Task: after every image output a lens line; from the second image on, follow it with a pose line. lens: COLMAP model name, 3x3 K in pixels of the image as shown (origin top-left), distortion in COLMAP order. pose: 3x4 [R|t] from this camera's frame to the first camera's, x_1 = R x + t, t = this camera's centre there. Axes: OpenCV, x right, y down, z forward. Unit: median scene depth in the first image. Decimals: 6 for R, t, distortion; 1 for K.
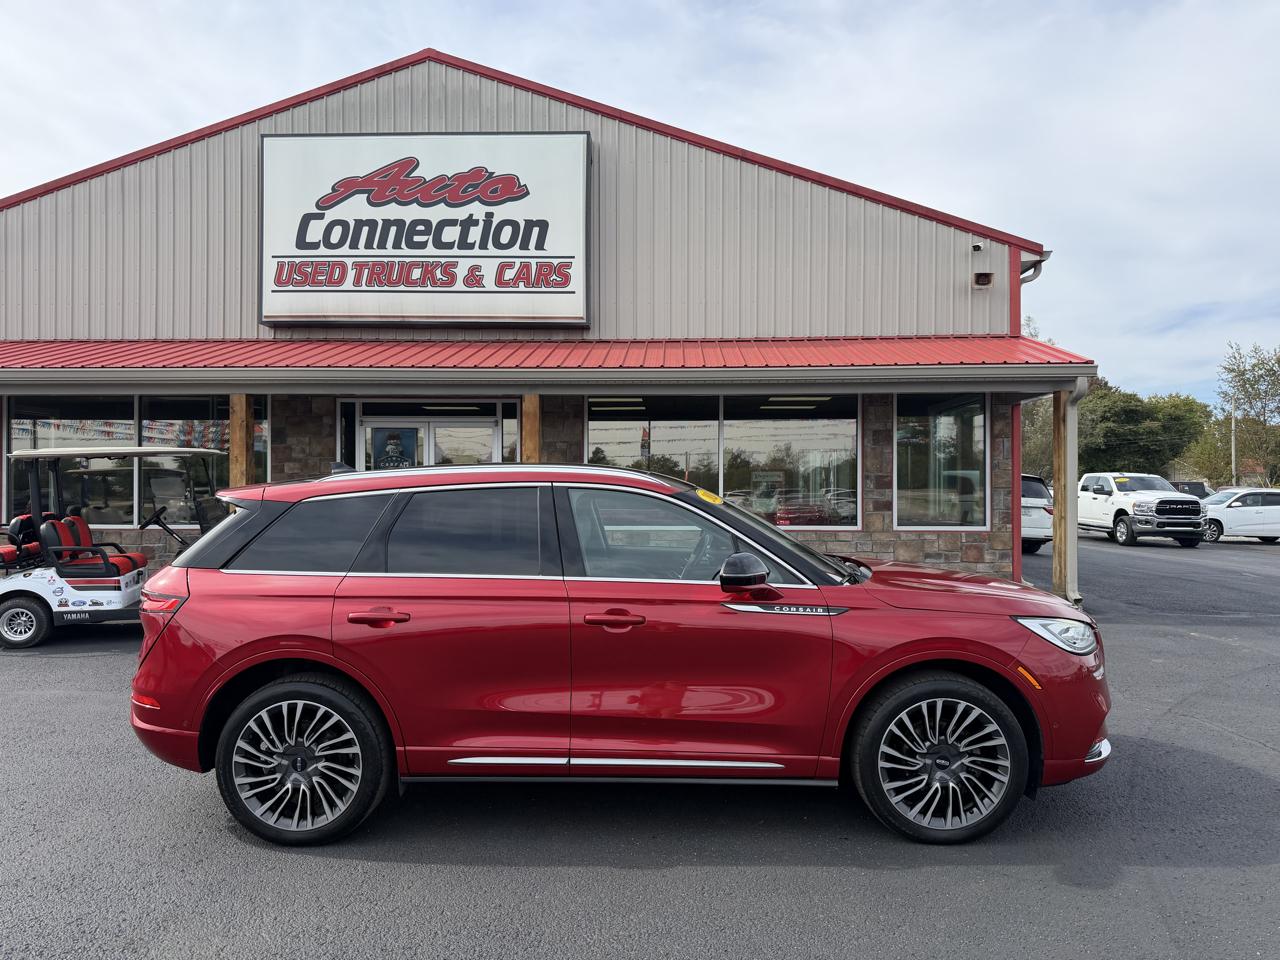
lens RADIAL K [[911.4, 0, 655.7], [0, 911.4, 473.7], [0, 0, 1]] dist [0.209186, -0.453187]
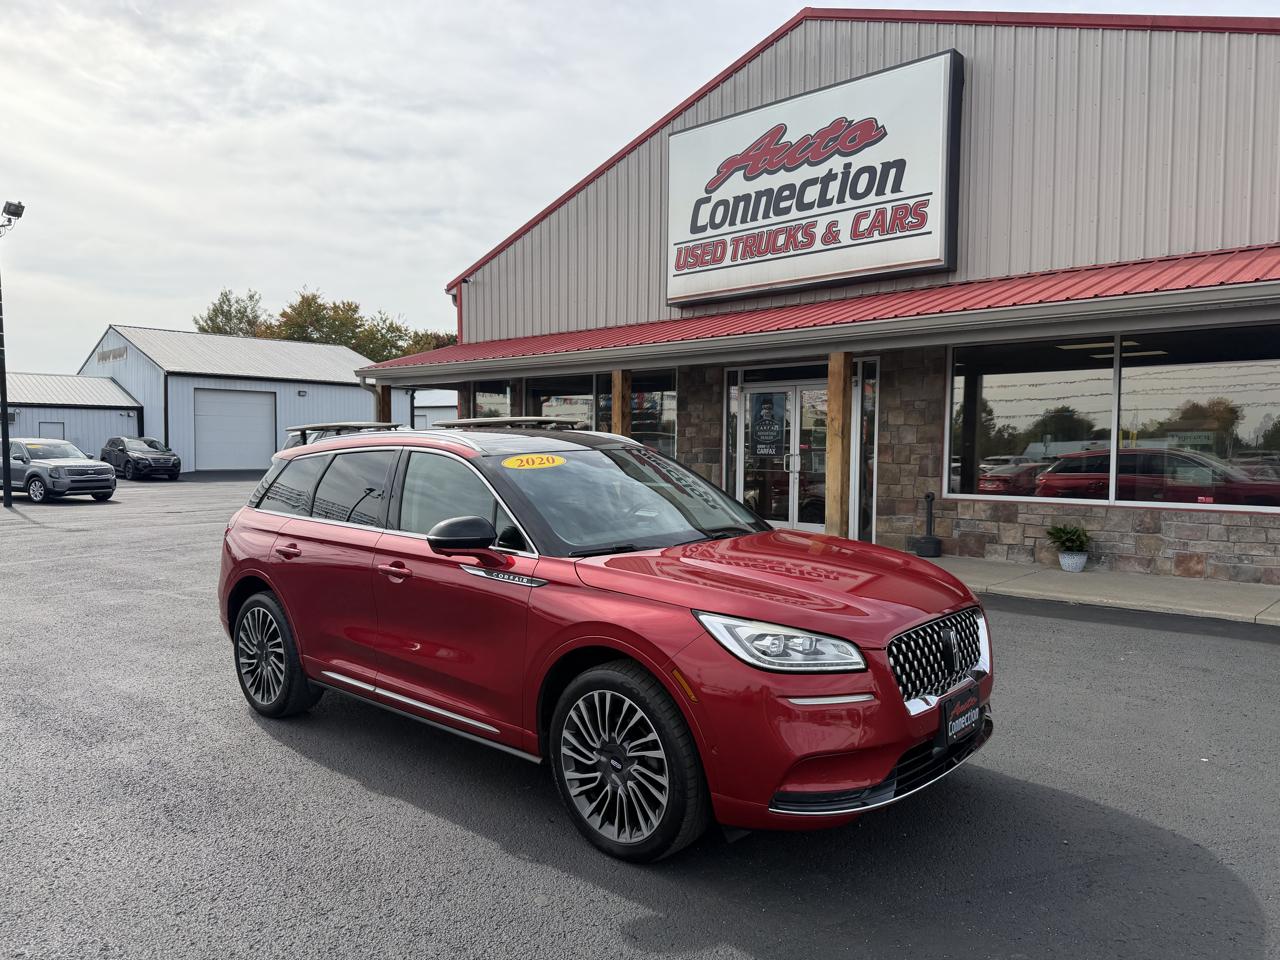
lens RADIAL K [[920.2, 0, 637.0], [0, 920.2, 492.4], [0, 0, 1]] dist [0.022305, -0.036591]
pose [[0.744421, 0.034085, -0.666840, 0.306728], [0.006551, 0.998275, 0.058339, 0.000961], [0.667678, -0.047797, 0.742914, 0.129875]]
